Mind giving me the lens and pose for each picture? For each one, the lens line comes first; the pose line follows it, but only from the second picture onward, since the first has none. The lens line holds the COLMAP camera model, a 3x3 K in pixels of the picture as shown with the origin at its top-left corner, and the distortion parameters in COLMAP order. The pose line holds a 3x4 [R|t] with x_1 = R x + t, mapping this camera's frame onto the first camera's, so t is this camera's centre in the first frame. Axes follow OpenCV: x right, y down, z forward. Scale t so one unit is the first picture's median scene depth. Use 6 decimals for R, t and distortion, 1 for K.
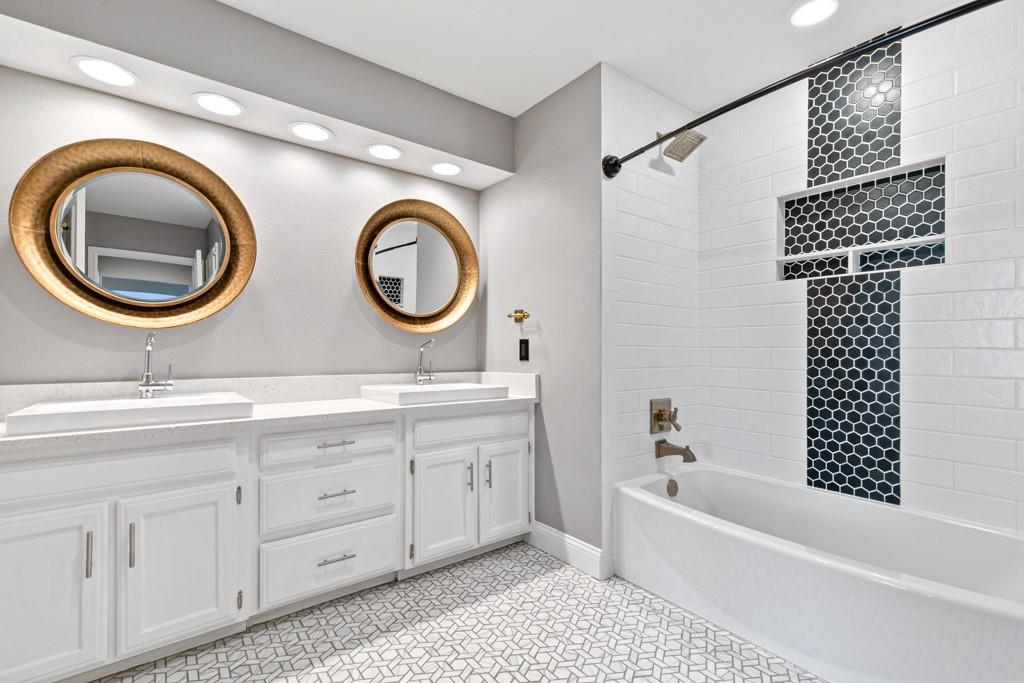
lens RADIAL K [[465.3, 0, 517.9], [0, 465.3, 343.6], [0, 0, 1]] dist [0.009521, -0.000614]
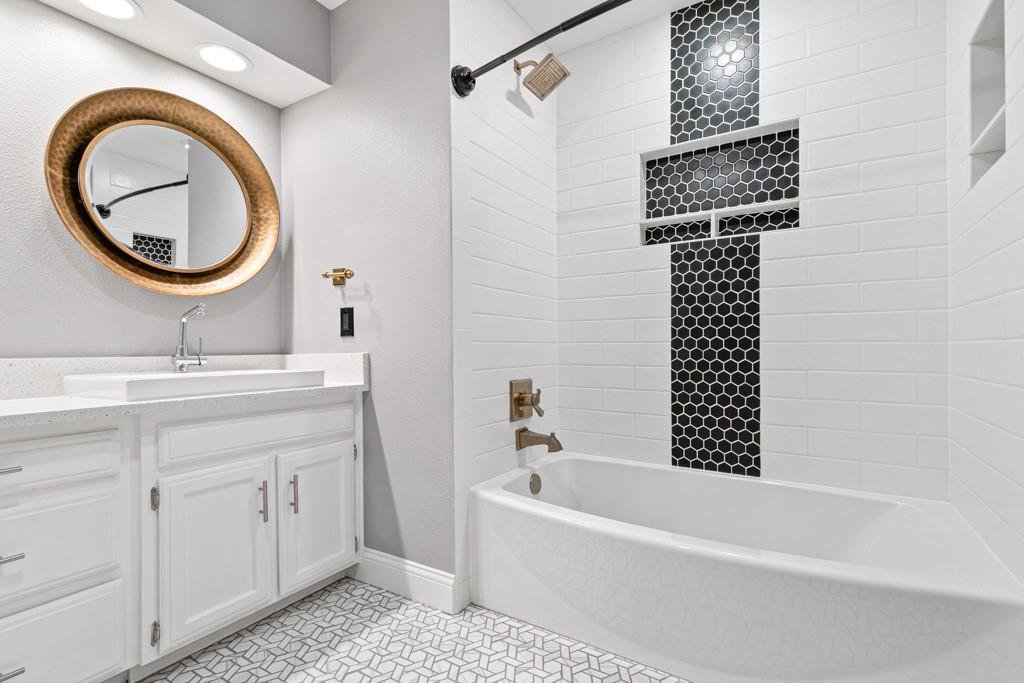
lens RADIAL K [[465.3, 0, 519.9], [0, 465.3, 347.6], [0, 0, 1]] dist [0.009521, -0.000614]
pose [[0.936934, -0.008844, 0.349393, 0.013513], [0.004925, 0.999915, 0.012104, 0.055227], [-0.349471, -0.009620, 0.936898, 0.234785]]
